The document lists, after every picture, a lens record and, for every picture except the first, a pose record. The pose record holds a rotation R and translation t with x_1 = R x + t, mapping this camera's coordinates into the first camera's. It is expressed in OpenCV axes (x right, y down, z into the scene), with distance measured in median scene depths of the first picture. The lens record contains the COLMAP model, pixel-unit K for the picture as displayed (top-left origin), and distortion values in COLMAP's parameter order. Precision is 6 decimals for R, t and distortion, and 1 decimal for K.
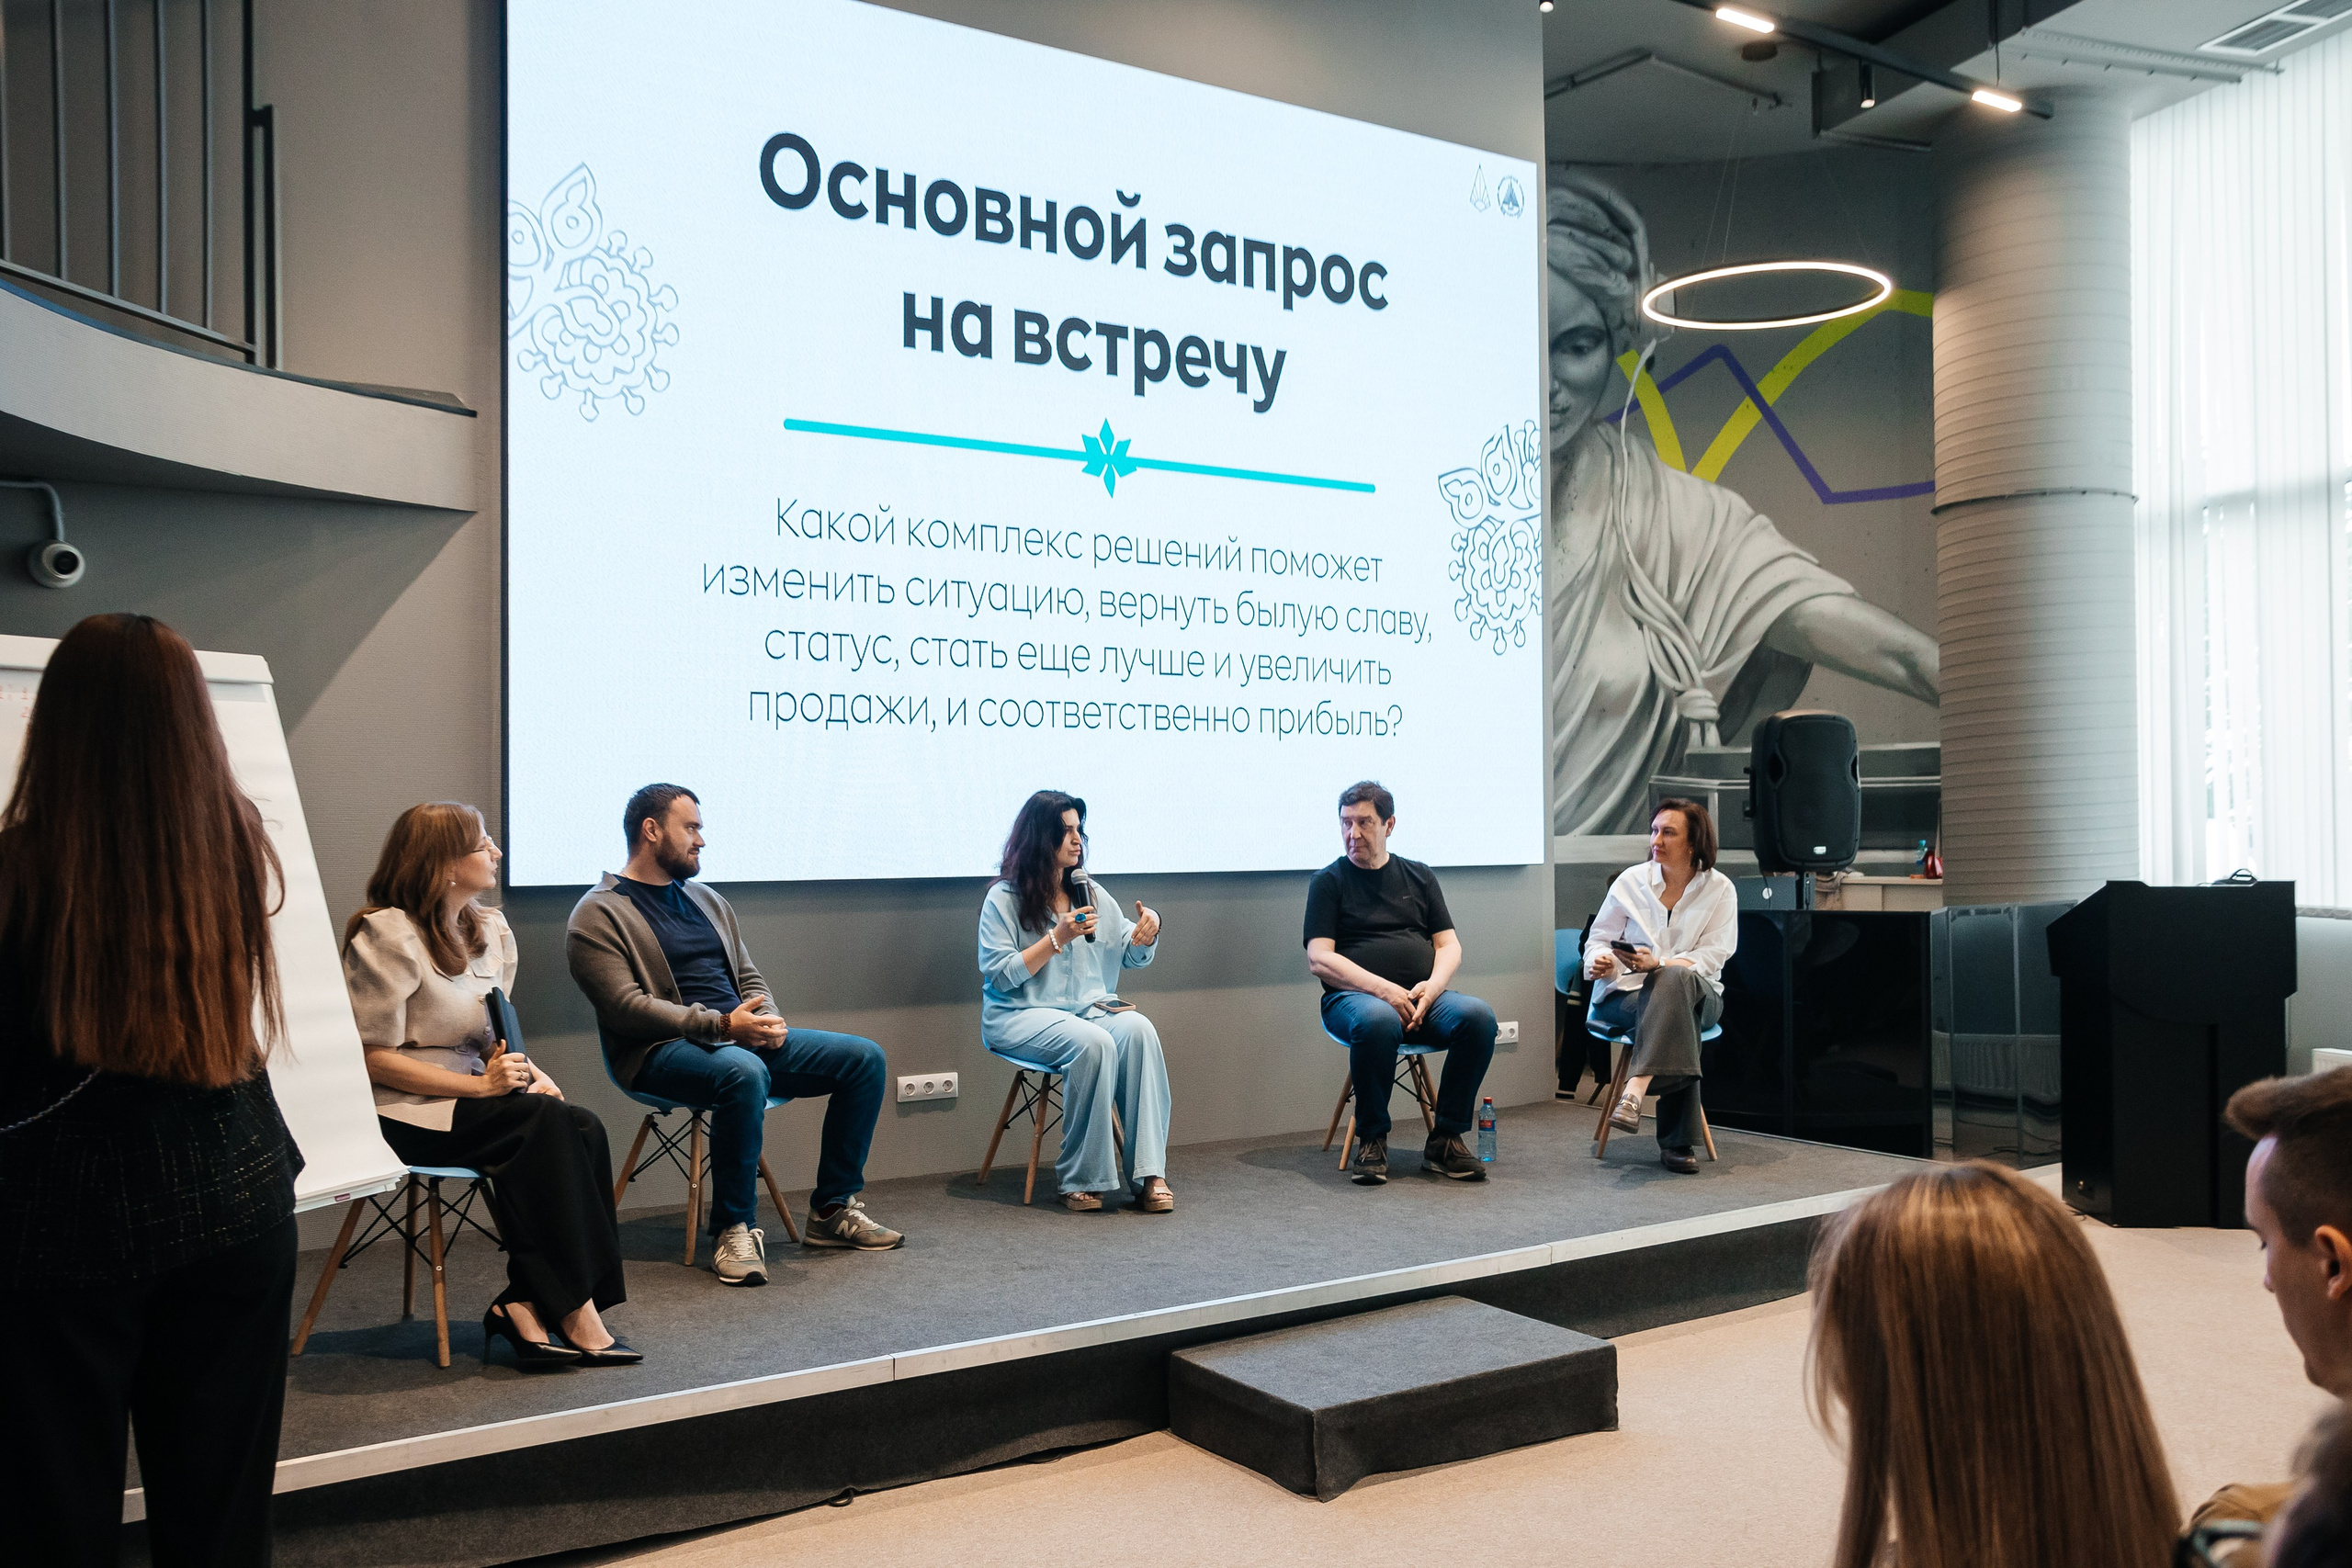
lens RADIAL K [[1984.7, 0, 1179.6], [0, 1984.7, 782.8], [0, 0, 1]] dist [-0.042700, 0.081314]
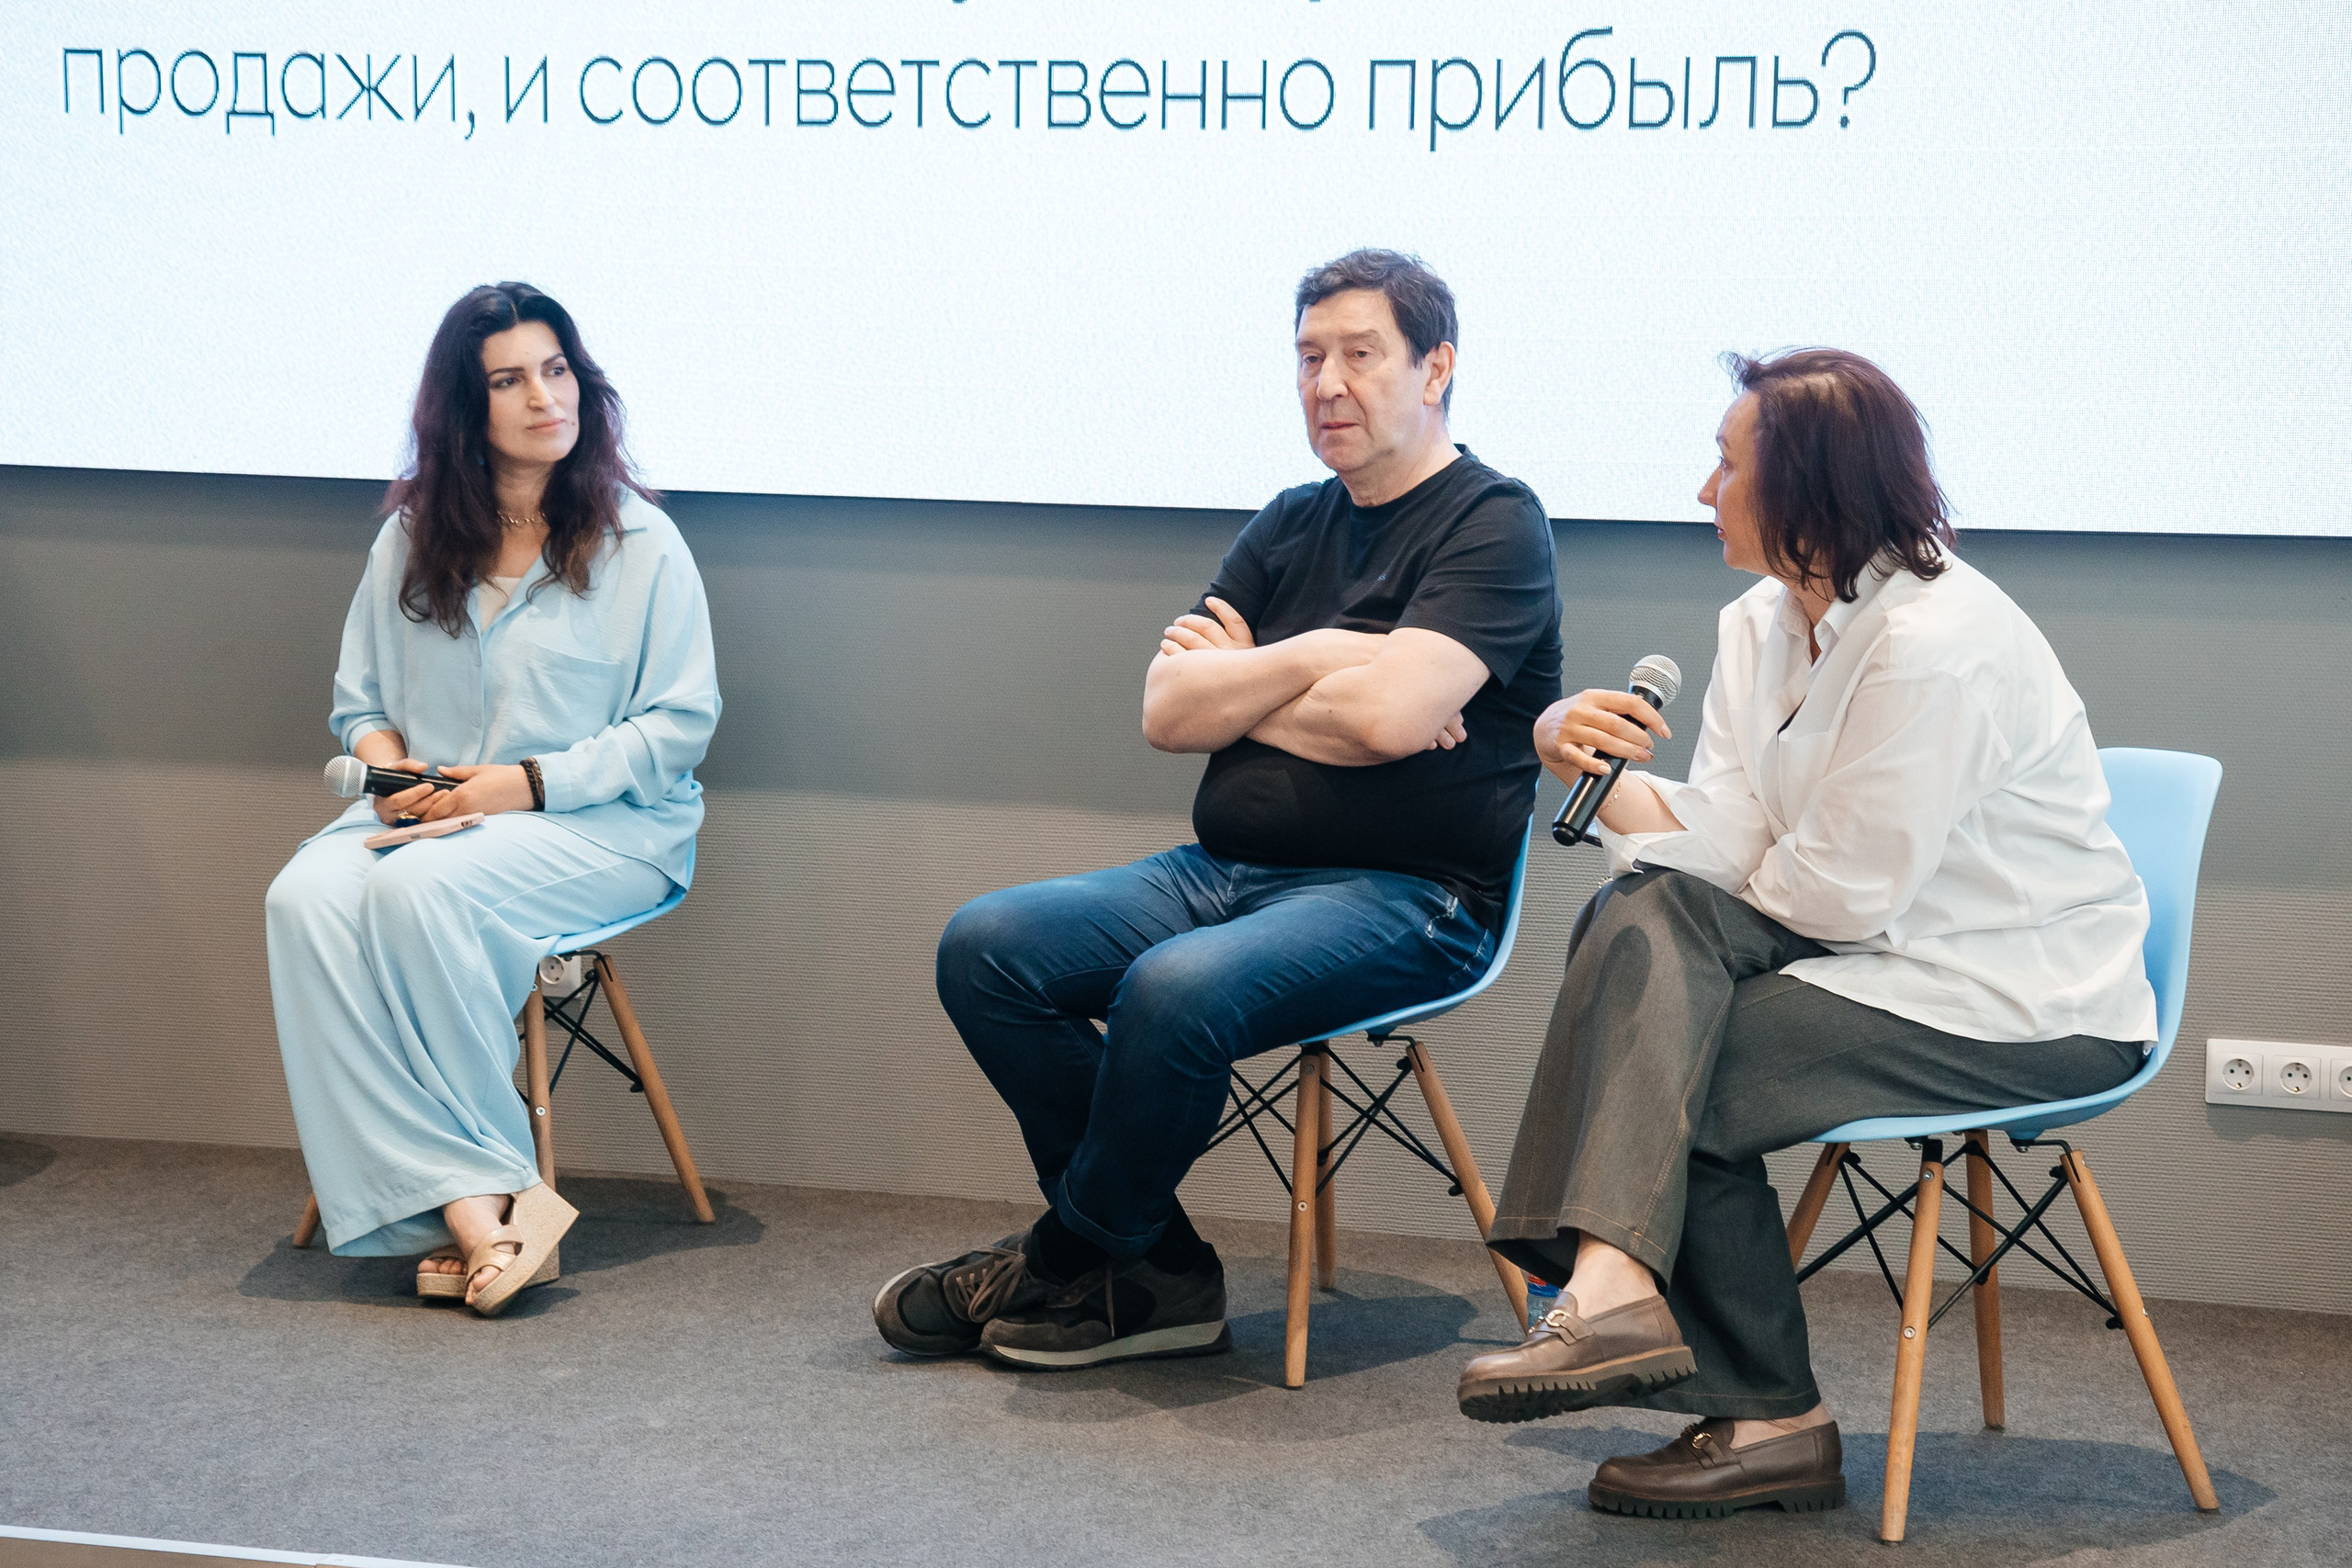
lens RADIAL K [[4630.9, 0, 1293.4], [0, 4630.9, 823.5], [0, 0, 1]] dist [0.318022, 0.000000]
pose [[0.595187, 0.101224, -0.797187, 0.766566], [-0.003968, 0.992393, 0.123048, -0.004696], [0.803578, -0.070073, 0.591061, 0.512399]]
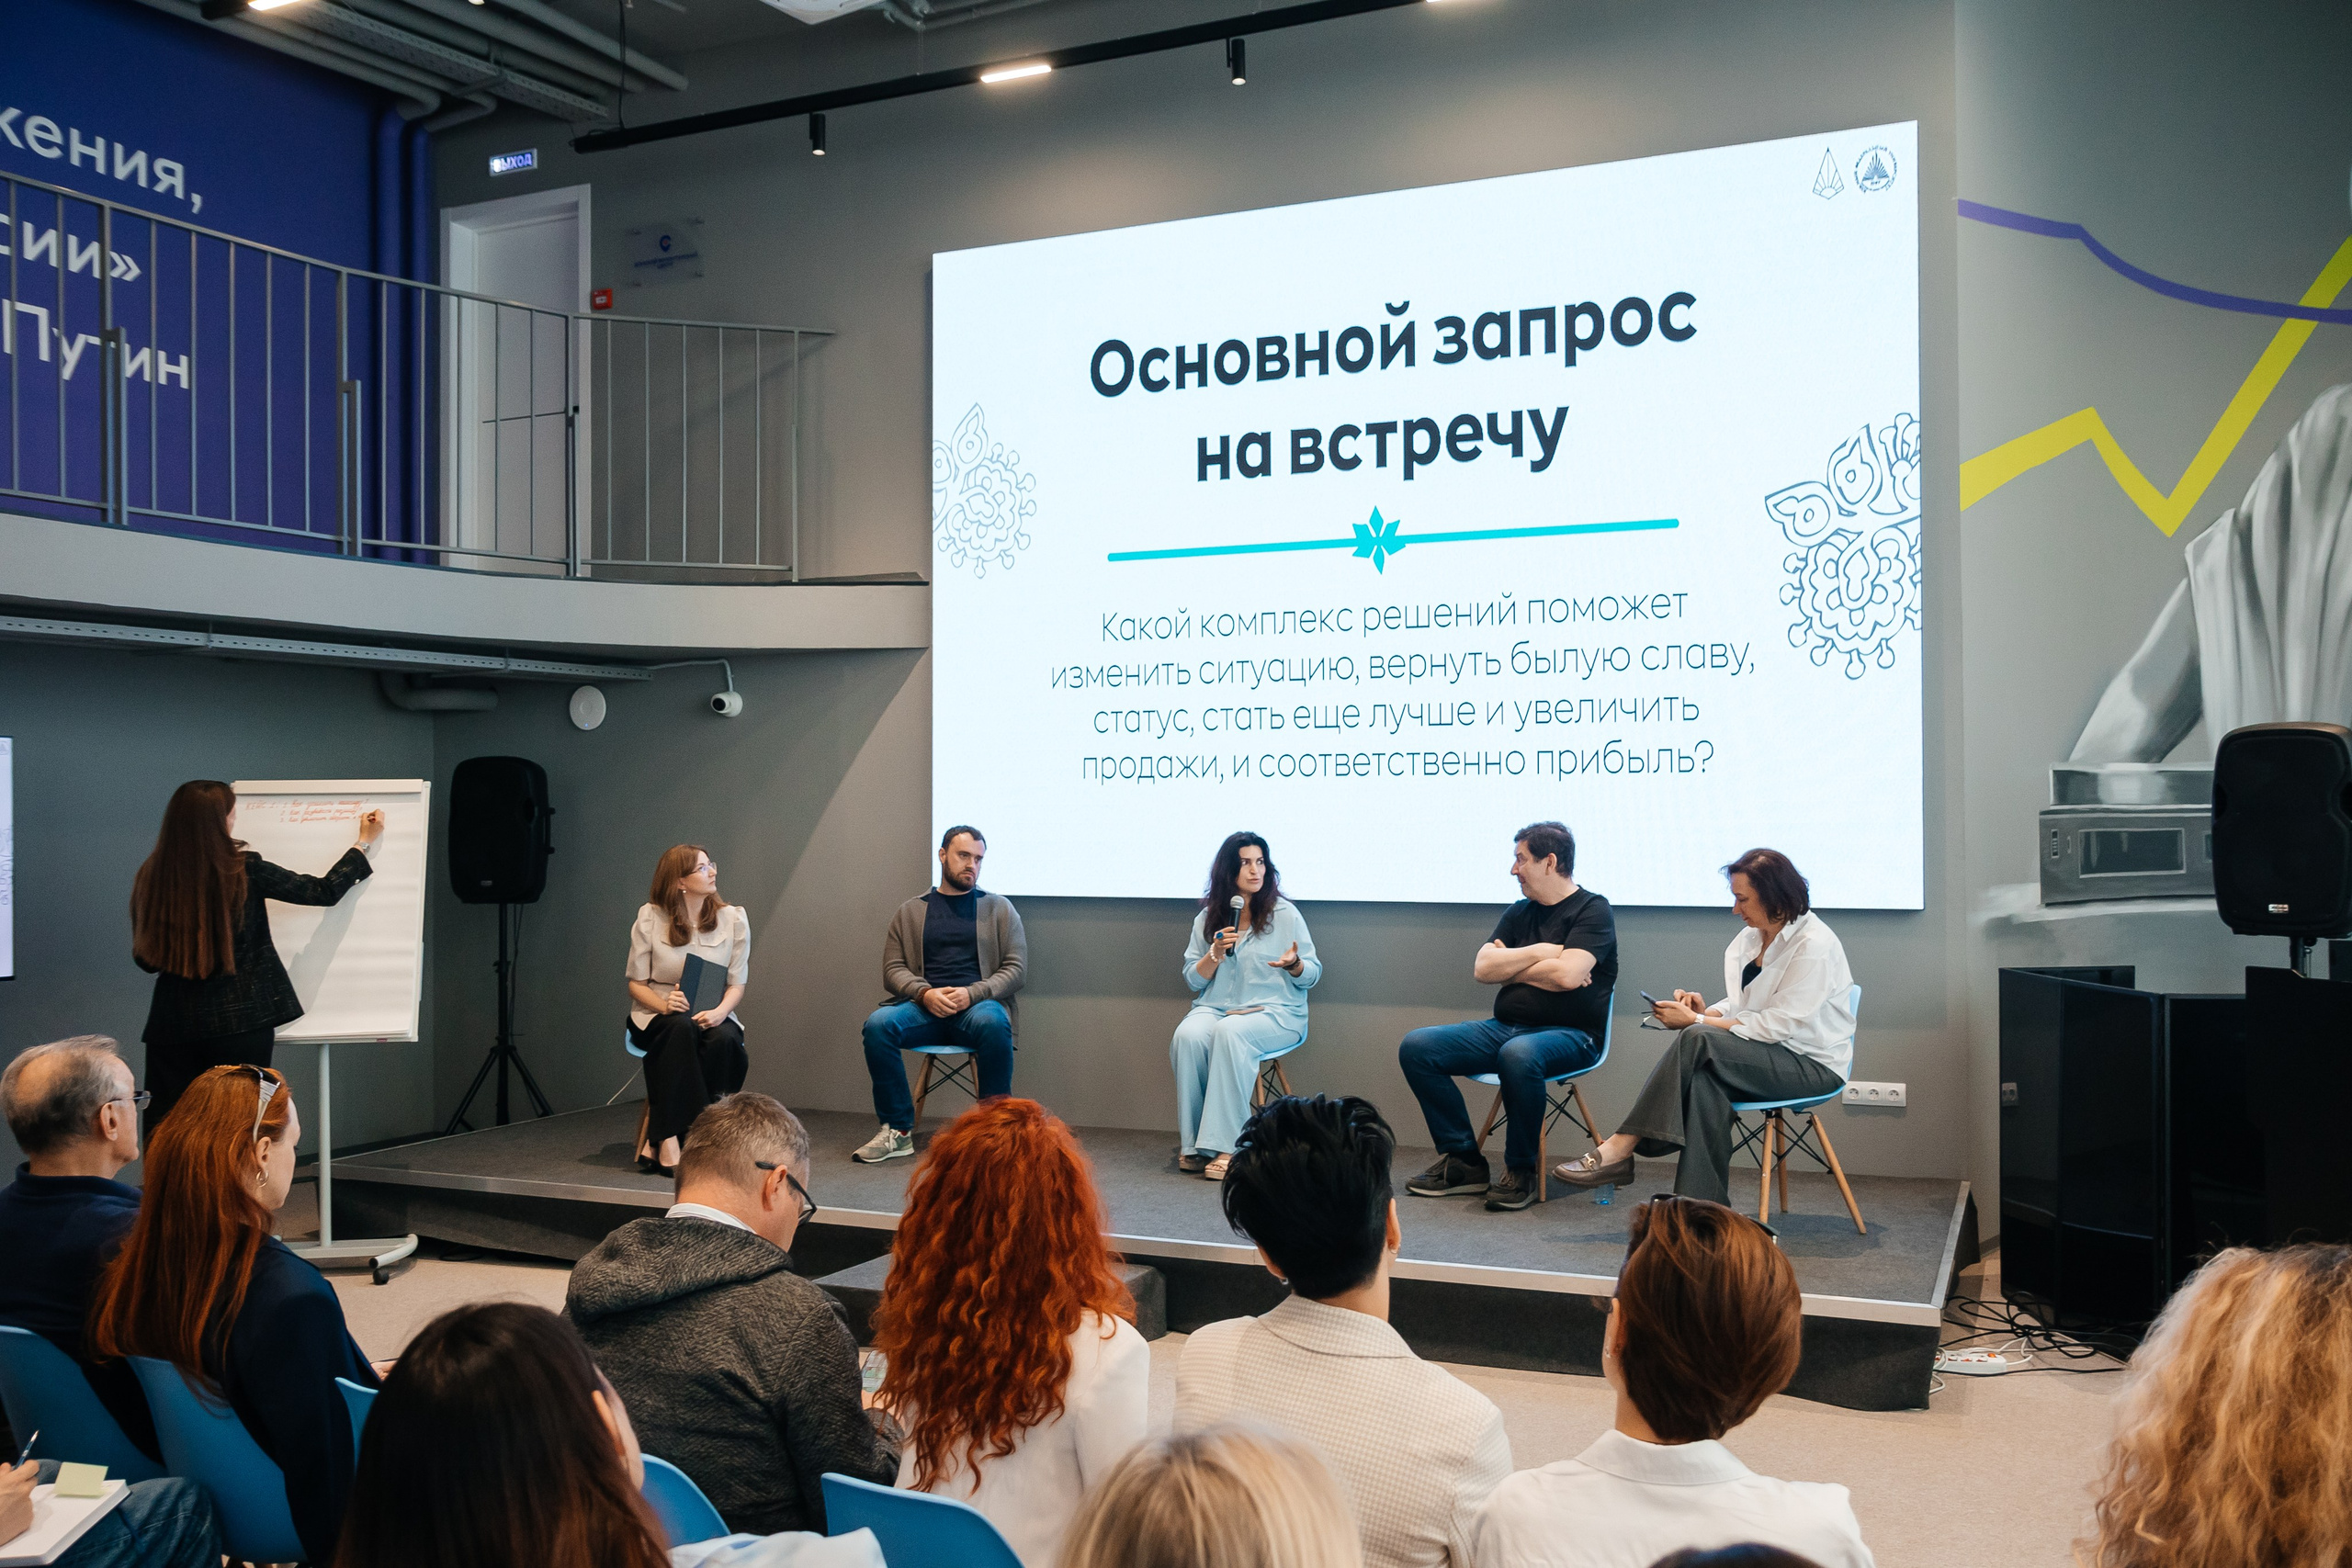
lens RADIAL K [[1984.7, 0, 1195.6], [0, 1984.7, 782.3], [0, 0, 1]] dist [-0.042700, 0.081314]
pose [[0.541713, -0.010900, -0.840493, 0.886124], [0.014074, 0.999893, -0.003897, -0.020634], [0.840445, -0.009718, 0.541809, 0.291284]]
